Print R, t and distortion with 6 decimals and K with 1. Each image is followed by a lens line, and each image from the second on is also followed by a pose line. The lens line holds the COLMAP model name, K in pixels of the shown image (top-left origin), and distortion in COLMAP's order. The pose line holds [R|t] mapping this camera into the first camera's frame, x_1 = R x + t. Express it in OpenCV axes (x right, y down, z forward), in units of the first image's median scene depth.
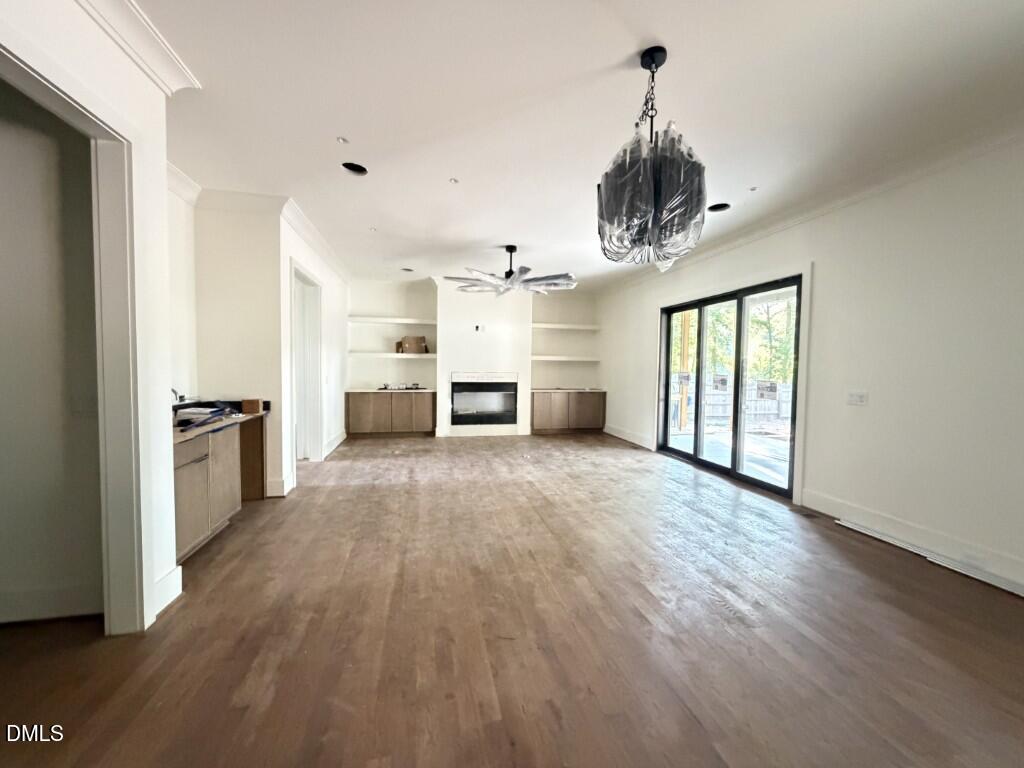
lens RADIAL K [[407.6, 0, 508.1], [0, 407.6, 383.8], [0, 0, 1]] dist [-0.000758, -0.000054]
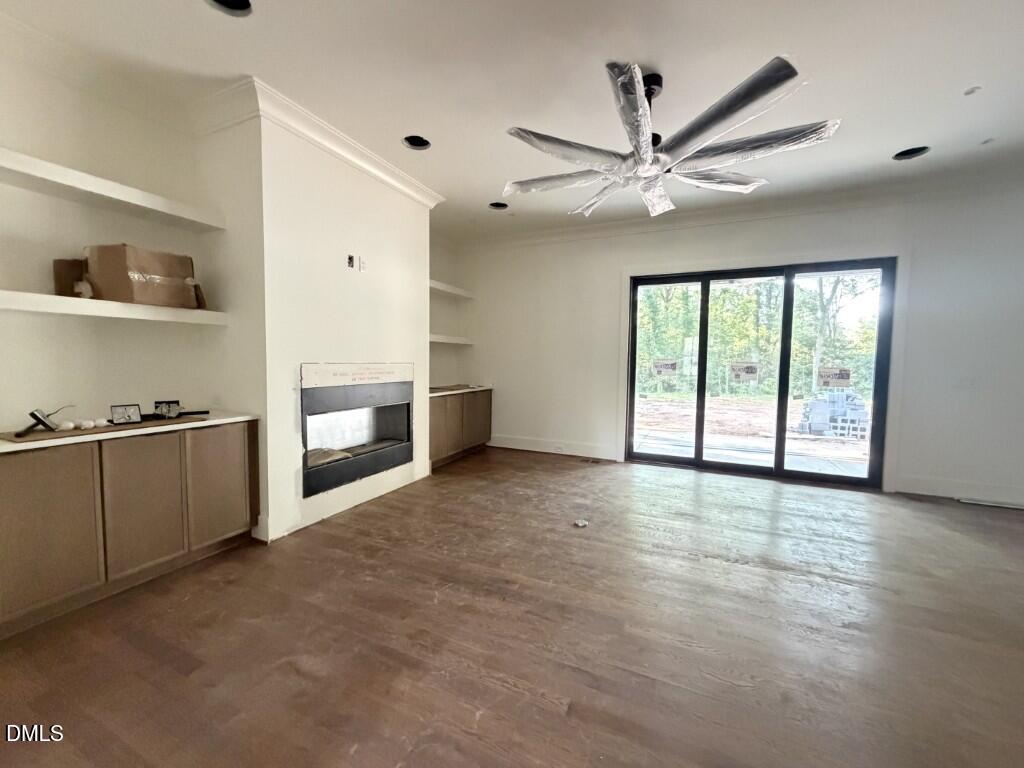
lens RADIAL K [[407.9, 0, 512.0], [0, 407.9, 384.0], [0, 0, 1]] dist [-0.001295, 0.000019]
pose [[0.596203, -0.053920, 0.801021, -0.374501], [0.031148, 0.998544, 0.044033, -0.022511], [-0.802229, -0.001302, 0.597015, 0.692524]]
